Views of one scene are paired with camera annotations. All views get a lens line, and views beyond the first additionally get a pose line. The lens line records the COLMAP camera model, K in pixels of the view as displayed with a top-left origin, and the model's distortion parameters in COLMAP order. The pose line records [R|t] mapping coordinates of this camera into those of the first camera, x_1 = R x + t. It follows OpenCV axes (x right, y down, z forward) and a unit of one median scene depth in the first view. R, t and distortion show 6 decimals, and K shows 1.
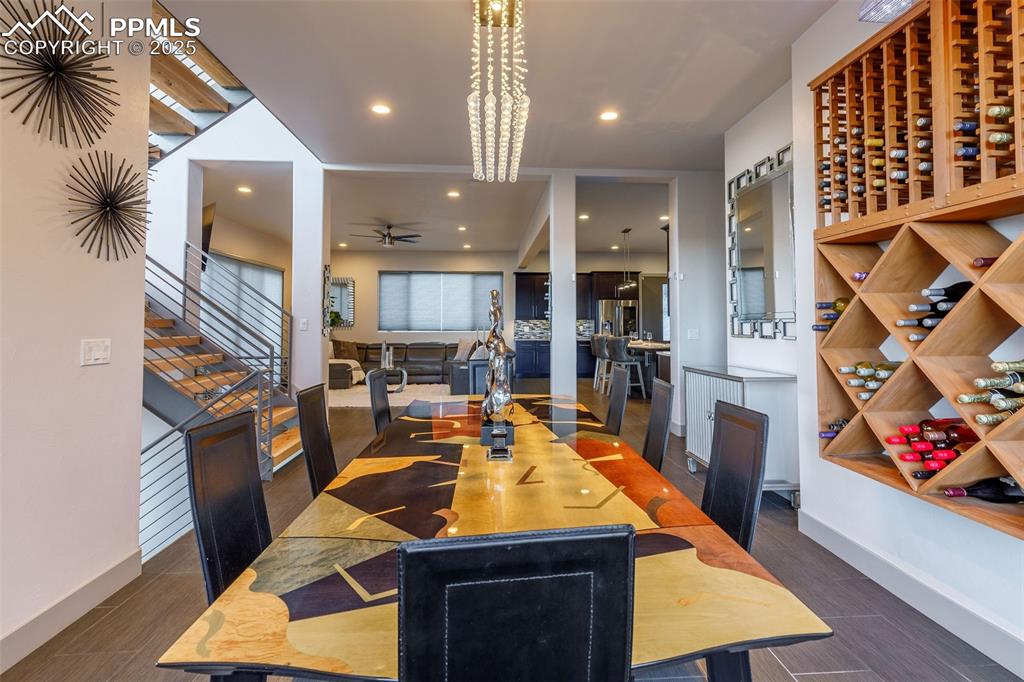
lens RADIAL K [[476.5, 0, 511.2], [0, 476.5, 310.4], [0, 0, 1]] dist [0.001072, -0.000158]
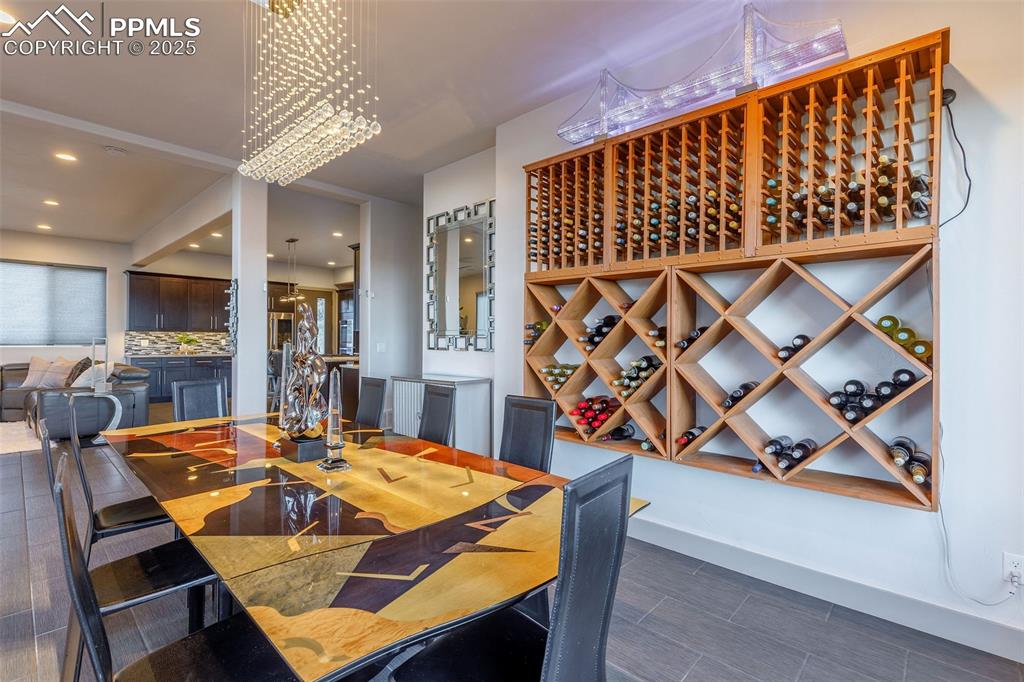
lens RADIAL K [[468.7, 0, 512.0], [0, 468.7, 341.0], [0, 0, 1]] dist [-0.000137, 0.000112]
pose [[0.723685, 0.004194, 0.690118, -0.385603], [-0.027940, 0.999340, 0.023226, 0.001623], [-0.689565, -0.036090, 0.723324, 0.019560]]
